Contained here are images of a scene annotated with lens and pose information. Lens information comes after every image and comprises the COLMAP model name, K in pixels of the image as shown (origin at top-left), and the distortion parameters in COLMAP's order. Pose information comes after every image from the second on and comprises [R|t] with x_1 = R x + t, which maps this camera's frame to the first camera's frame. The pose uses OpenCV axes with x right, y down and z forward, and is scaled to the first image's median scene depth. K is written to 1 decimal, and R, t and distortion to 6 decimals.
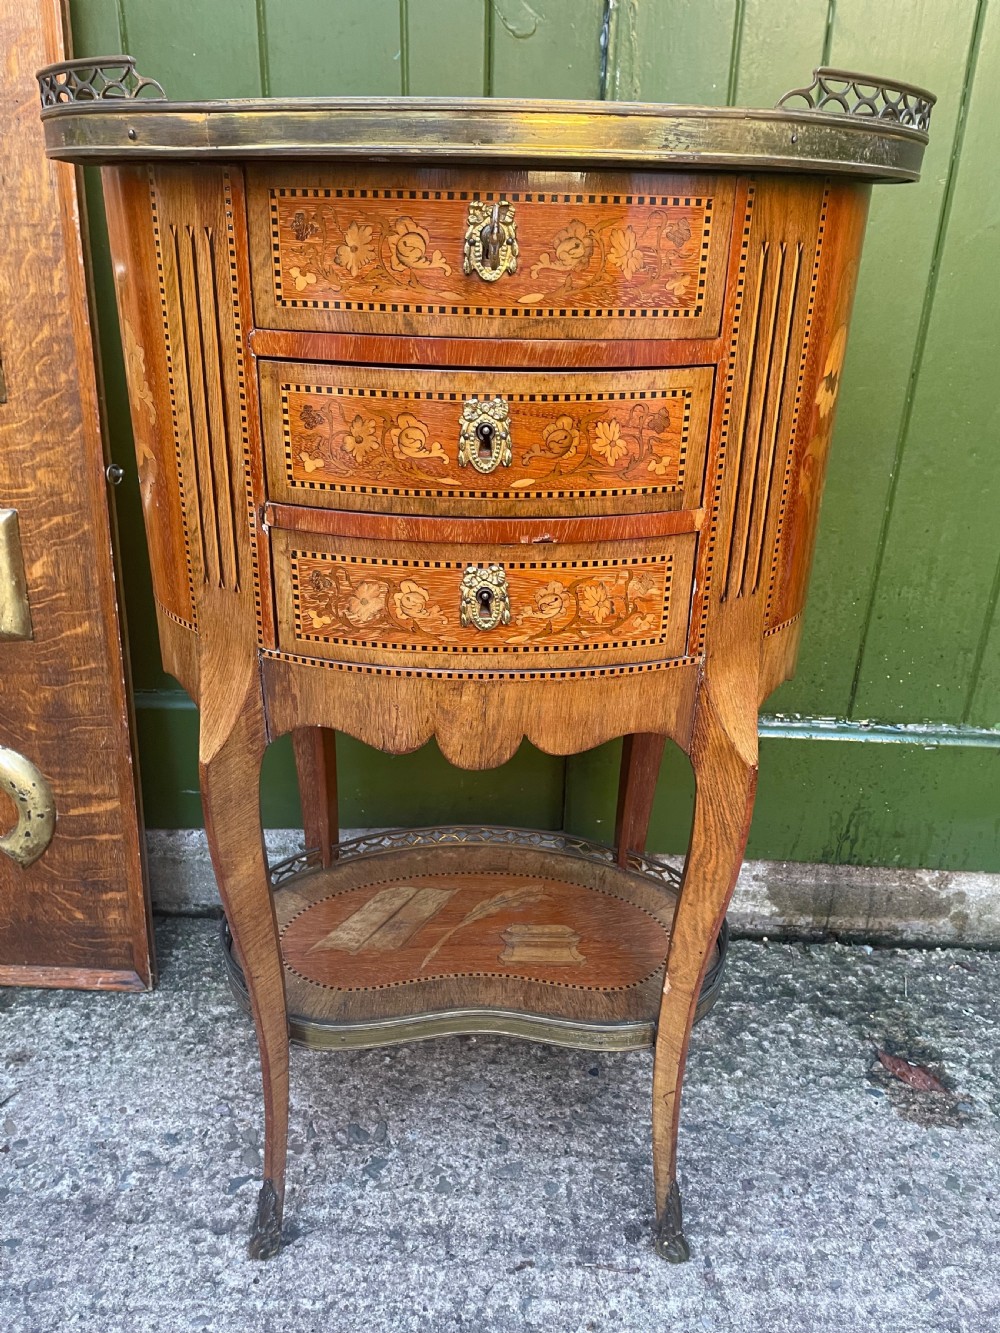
lens RADIAL K [[1019.7, 0, 490.0], [0, 1019.7, 664.6], [0, 0, 1]] dist [0.073272, -0.110910]
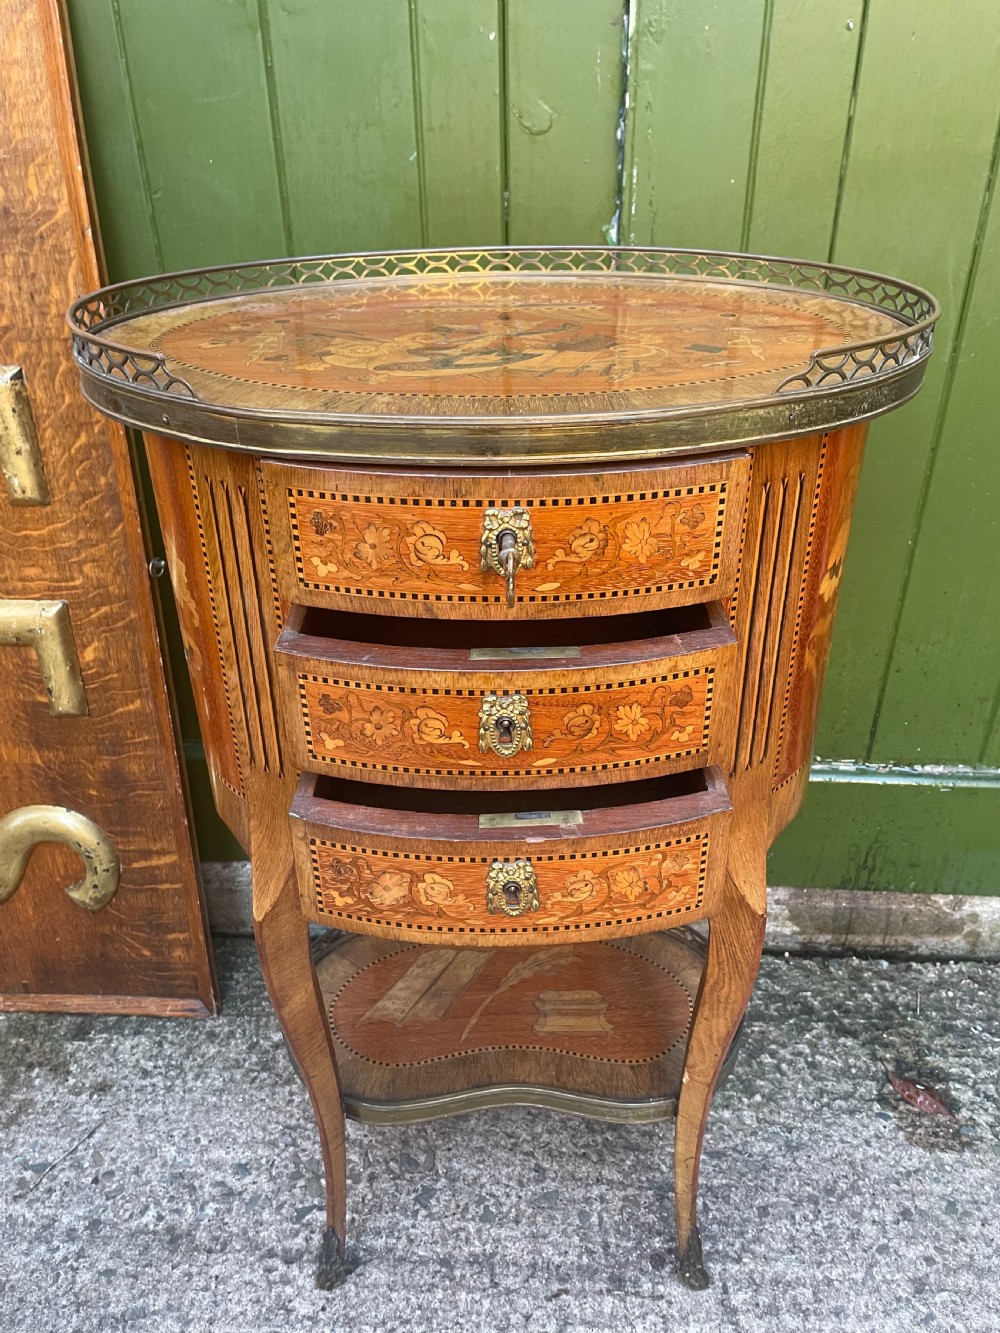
lens RADIAL K [[1019.7, 0, 498.8], [0, 1019.7, 658.7], [0, 0, 1]] dist [0.073272, -0.110910]
pose [[0.999303, -0.020065, -0.031479, 0.014253], [0.023352, 0.993900, 0.107785, -0.208996], [0.029124, -0.108445, 0.993676, -0.039239]]
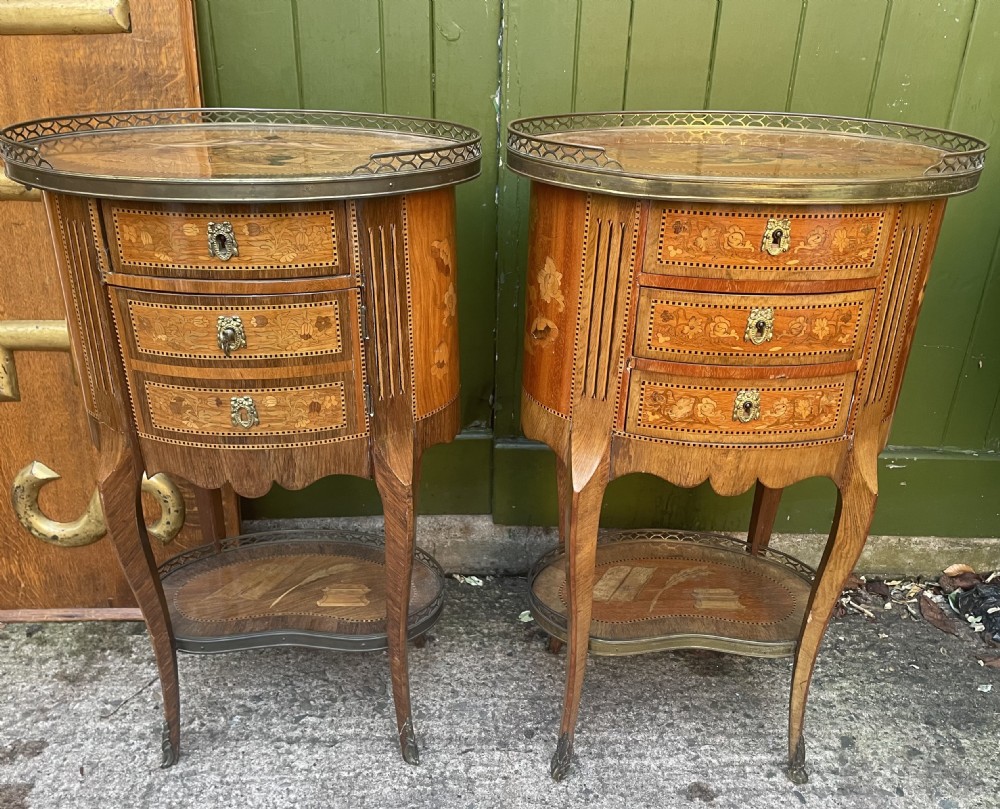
lens RADIAL K [[887.7, 0, 497.7], [0, 887.7, 427.4], [0, 0, 1]] dist [0.071732, -0.107078]
pose [[0.998472, -0.020926, 0.051137, 0.017184], [0.019333, 0.999319, 0.031443, -0.018328], [-0.051761, -0.030406, 0.998197, -0.478133]]
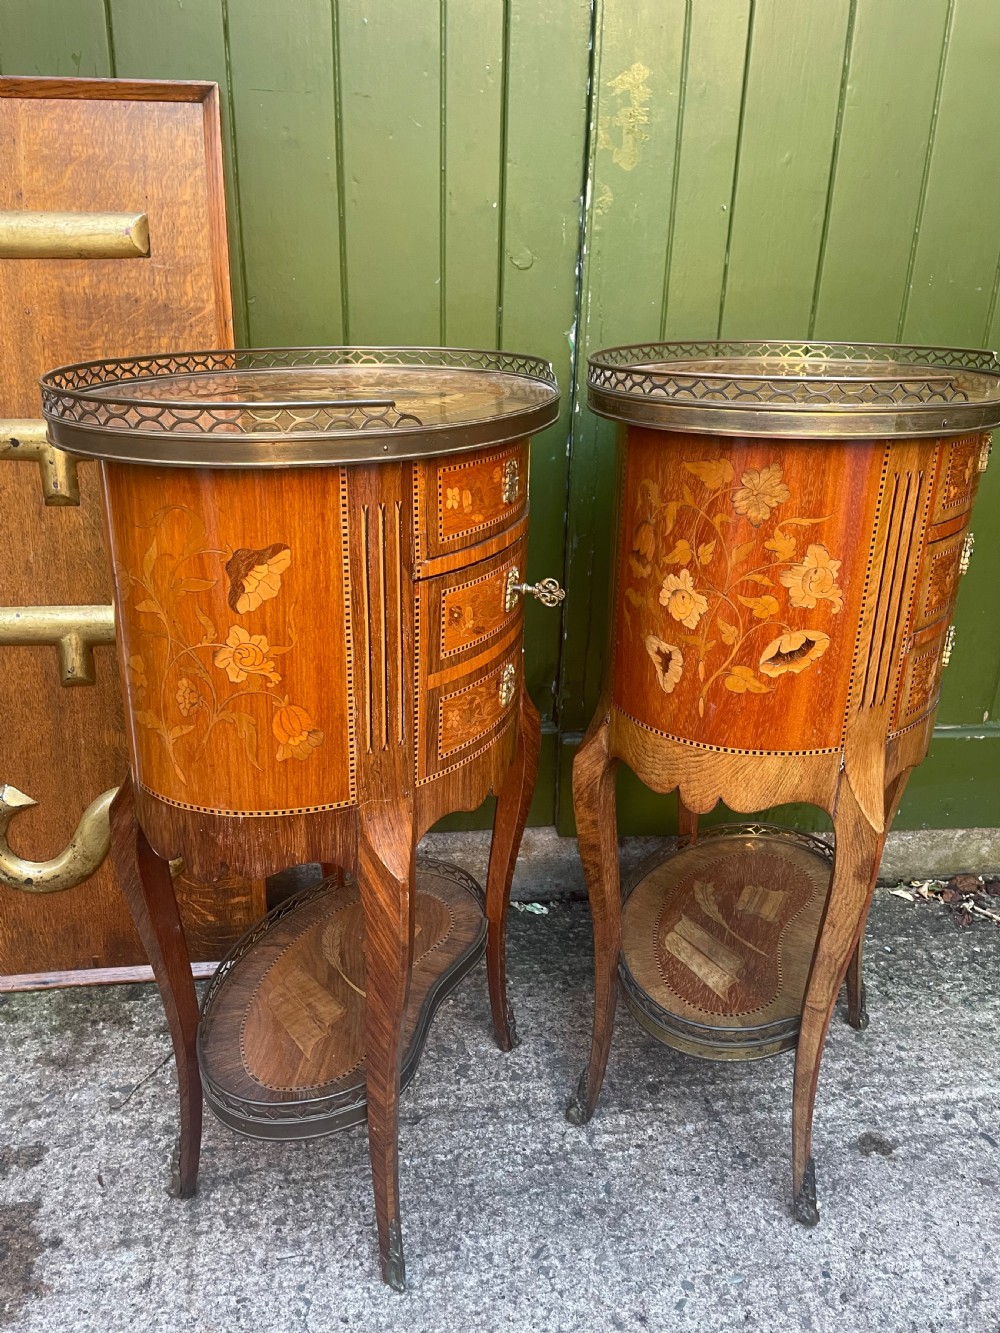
lens RADIAL K [[1019.7, 0, 498.5], [0, 1019.7, 661.3], [0, 0, 1]] dist [0.073272, -0.110910]
pose [[0.987424, -0.052724, 0.149042, -0.243638], [0.060223, 0.997113, -0.046253, 0.011319], [-0.146173, 0.054647, 0.987749, -0.394000]]
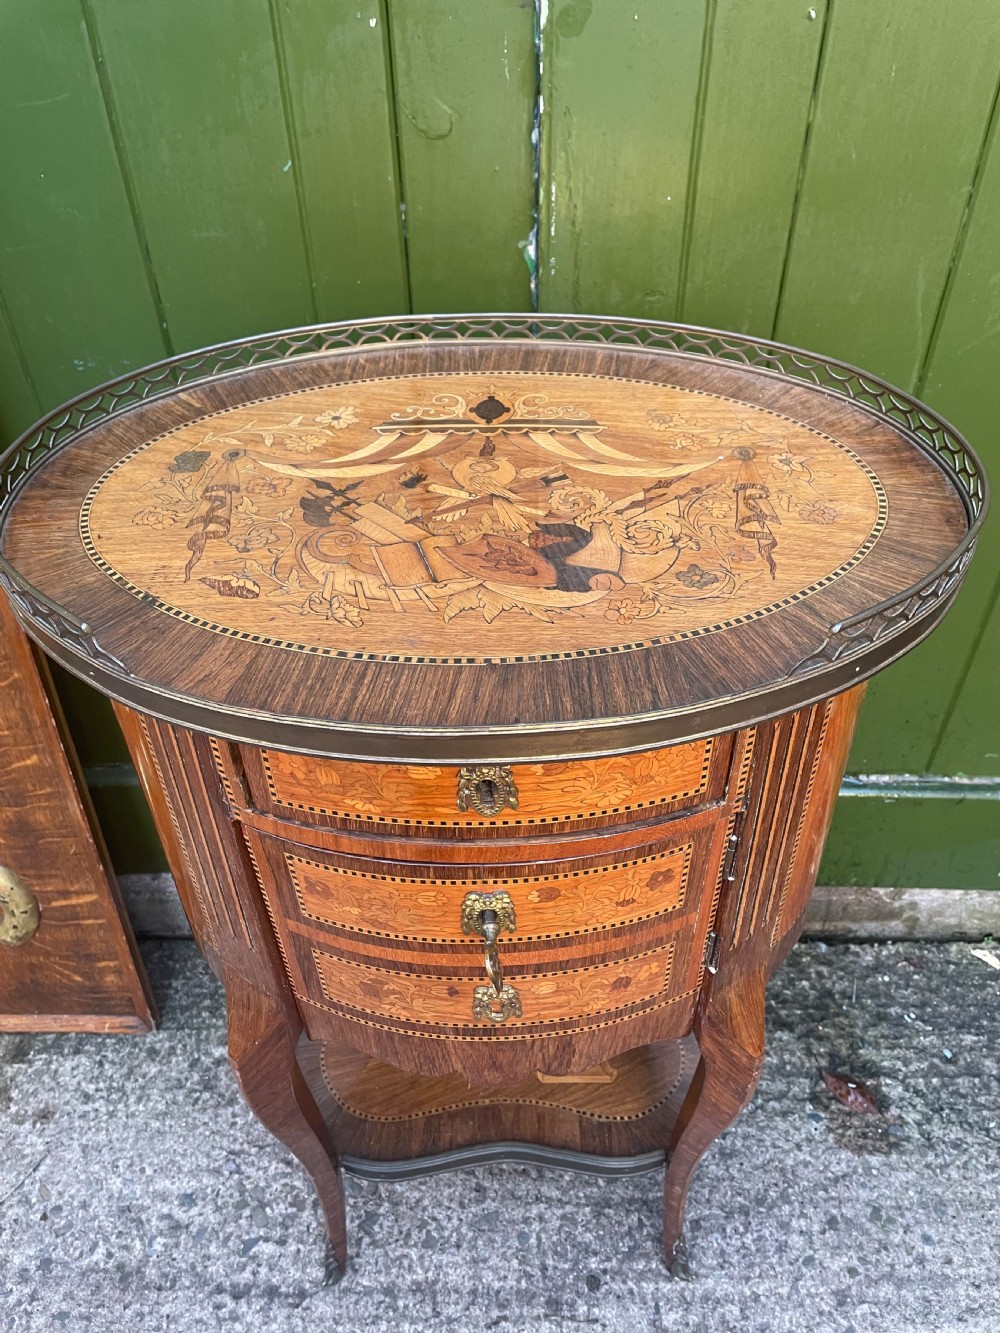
lens RADIAL K [[1019.7, 0, 496.1], [0, 1019.7, 663.3], [0, 0, 1]] dist [0.073272, -0.110910]
pose [[0.999012, -0.044036, -0.005903, 0.063558], [0.043845, 0.955631, 0.291284, -0.434449], [-0.007186, -0.291255, 0.956618, 0.090788]]
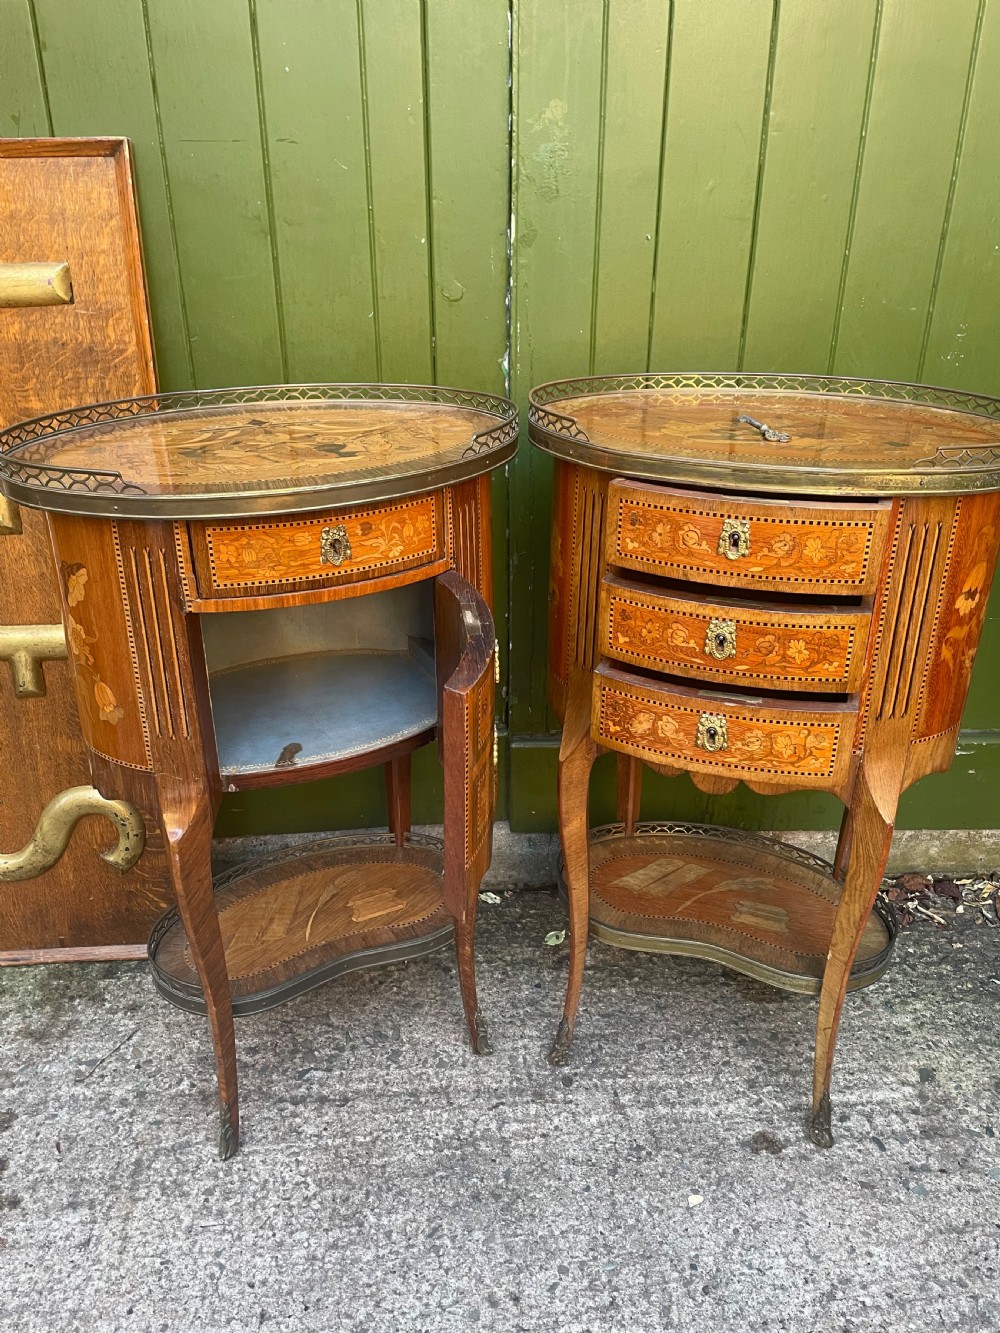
lens RADIAL K [[1019.7, 0, 497.0], [0, 1019.7, 658.5], [0, 0, 1]] dist [0.073272, -0.110910]
pose [[0.996103, -0.053395, 0.070205, -0.038547], [0.052583, 0.998527, 0.013366, -0.100037], [-0.070815, -0.009622, 0.997443, -0.495117]]
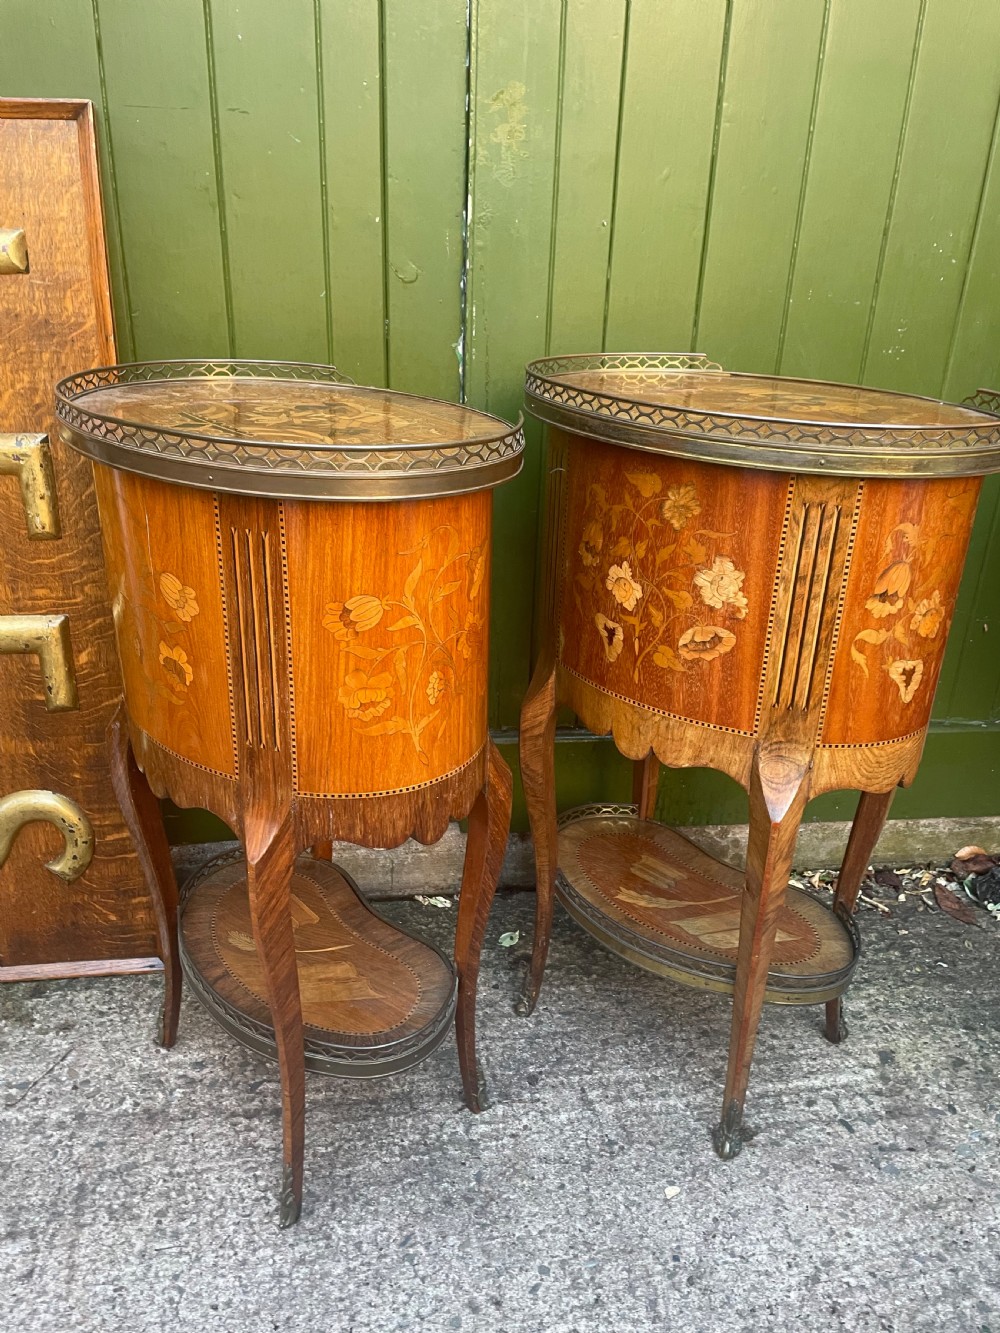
lens RADIAL K [[1019.7, 0, 496.0], [0, 1019.7, 664.2], [0, 0, 1]] dist [0.073272, -0.110910]
pose [[0.984025, -0.060603, 0.167398, -0.121831], [0.062910, 0.997983, -0.008512, -0.040222], [-0.166545, 0.018907, 0.985853, -0.453520]]
